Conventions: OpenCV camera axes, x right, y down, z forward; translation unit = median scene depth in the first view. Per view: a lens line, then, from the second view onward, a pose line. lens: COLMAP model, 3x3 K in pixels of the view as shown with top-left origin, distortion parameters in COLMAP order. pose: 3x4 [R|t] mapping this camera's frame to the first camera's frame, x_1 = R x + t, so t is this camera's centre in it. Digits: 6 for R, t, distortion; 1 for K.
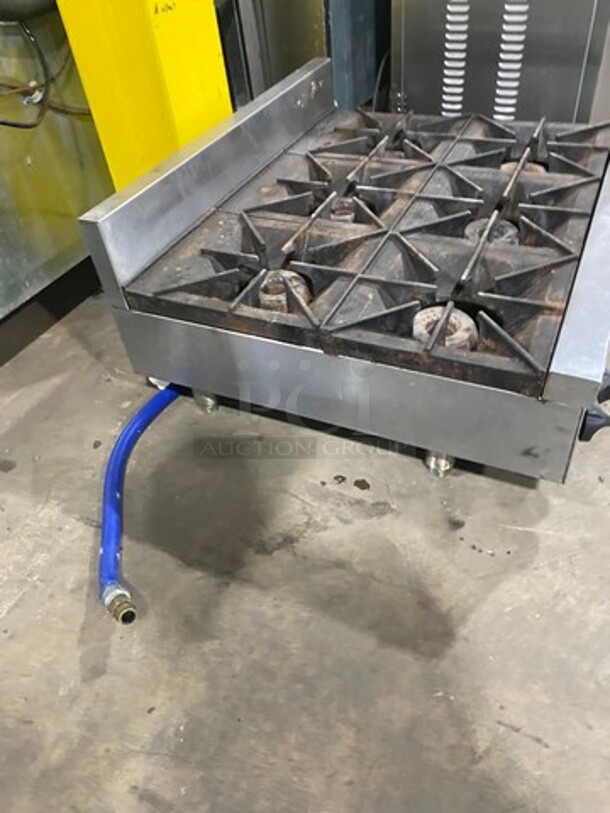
lens RADIAL K [[643.2, 0, 305.0], [0, 643.2, 406.5], [0, 0, 1]] dist [0.012230, 0.001860]
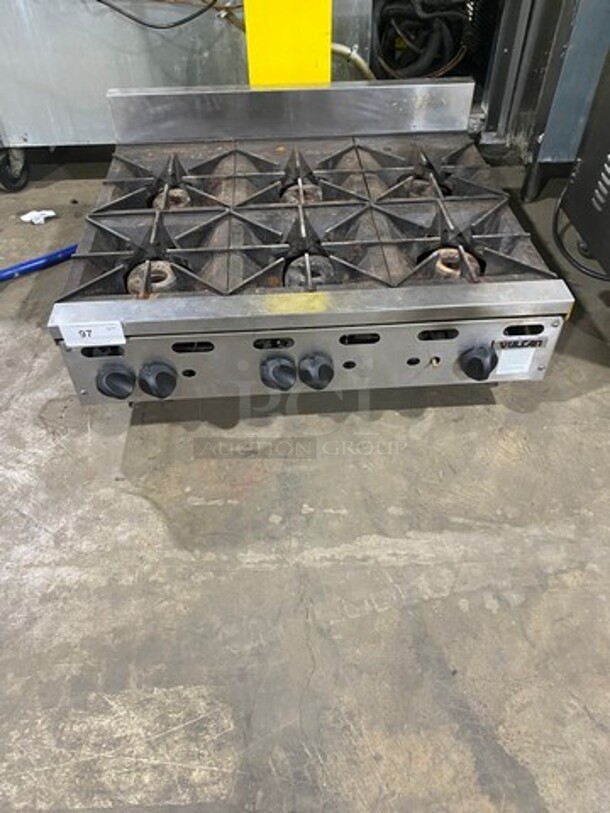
lens RADIAL K [[643.2, 0, 305.0], [0, 643.2, 406.5], [0, 0, 1]] dist [0.012230, 0.001860]
pose [[0.486274, 0.682452, -0.545708, 1.007065], [-0.611890, 0.711784, 0.344896, -0.463485], [0.623801, 0.166200, 0.763708, 0.196261]]
